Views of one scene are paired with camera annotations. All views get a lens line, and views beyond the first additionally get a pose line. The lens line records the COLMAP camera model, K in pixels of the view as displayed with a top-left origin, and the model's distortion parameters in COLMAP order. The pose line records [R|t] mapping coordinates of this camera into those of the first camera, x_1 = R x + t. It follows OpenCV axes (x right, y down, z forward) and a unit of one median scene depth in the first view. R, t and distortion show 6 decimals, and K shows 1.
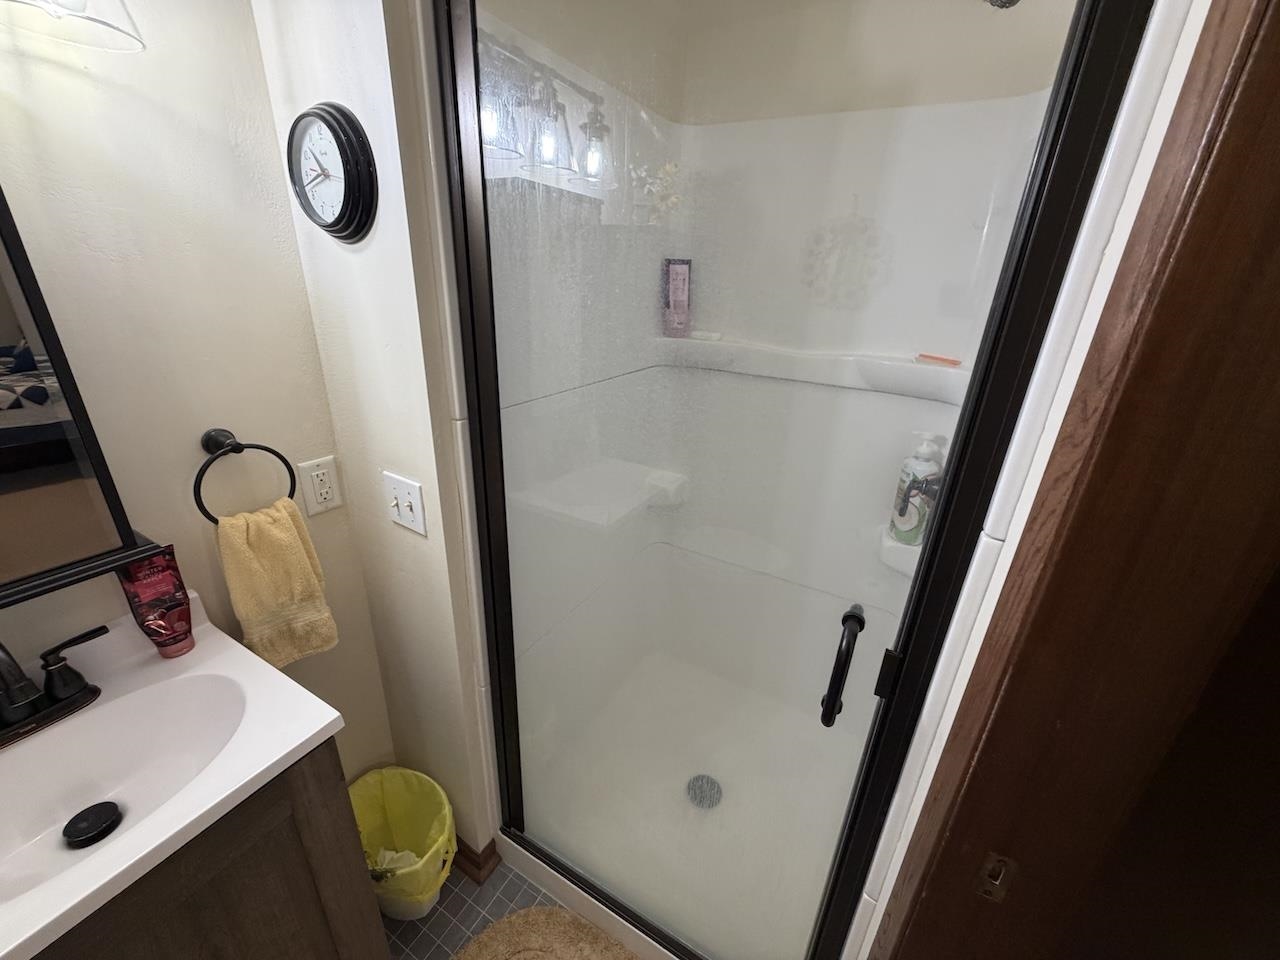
lens RADIAL K [[514.5, 0, 640.0], [0, 514.5, 480.0], [0, 0, 1]] dist [-0.002076, -0.000361]
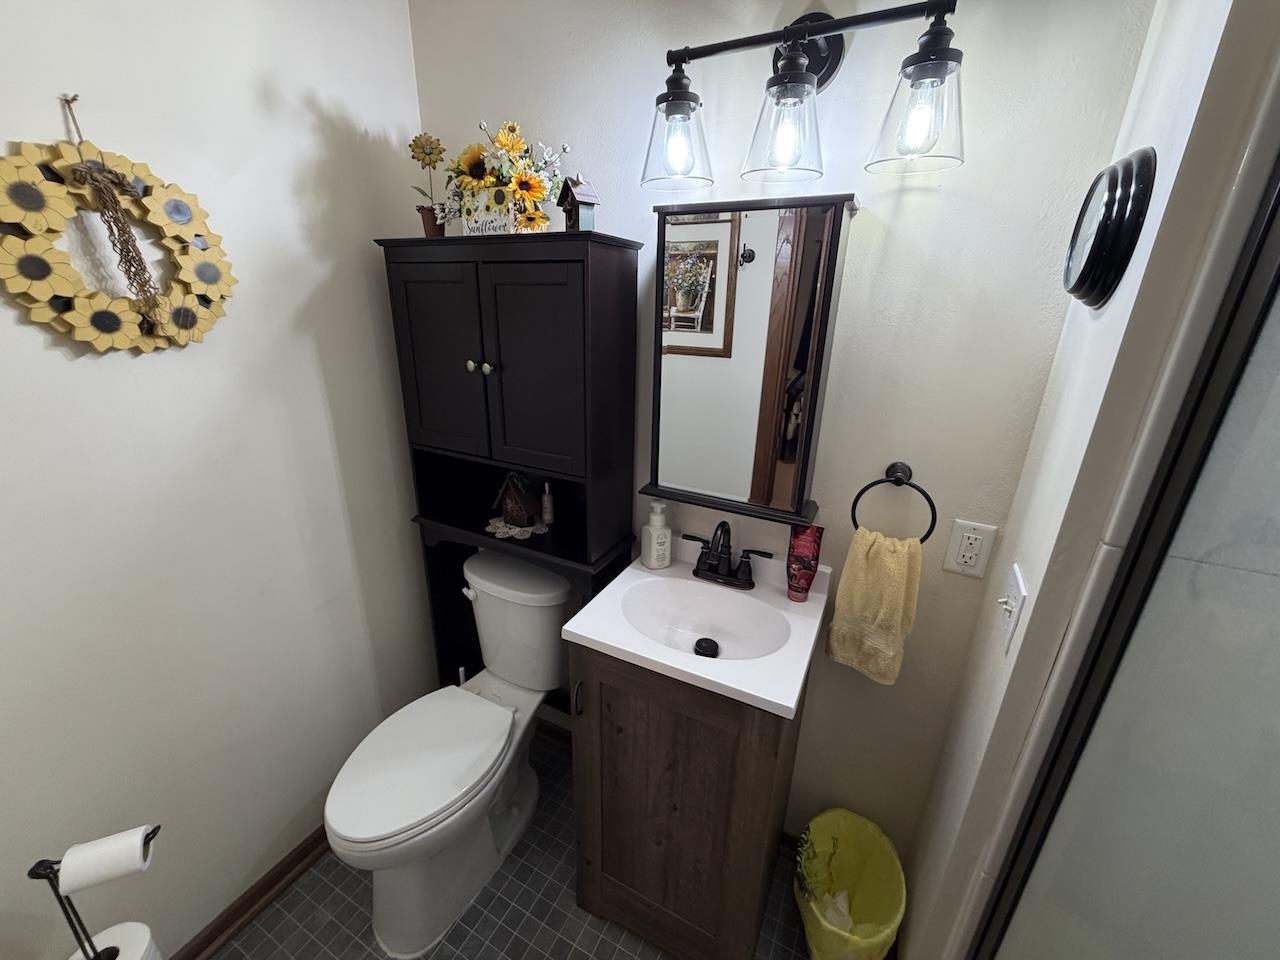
lens RADIAL K [[514.5, 0, 640.0], [0, 514.5, 480.0], [0, 0, 1]] dist [-0.002076, -0.000361]
pose [[0.041670, 0.297950, -0.953671, 0.289854], [-0.394590, 0.881817, 0.258260, -0.130115], [0.917912, 0.365547, 0.154313, 0.274837]]
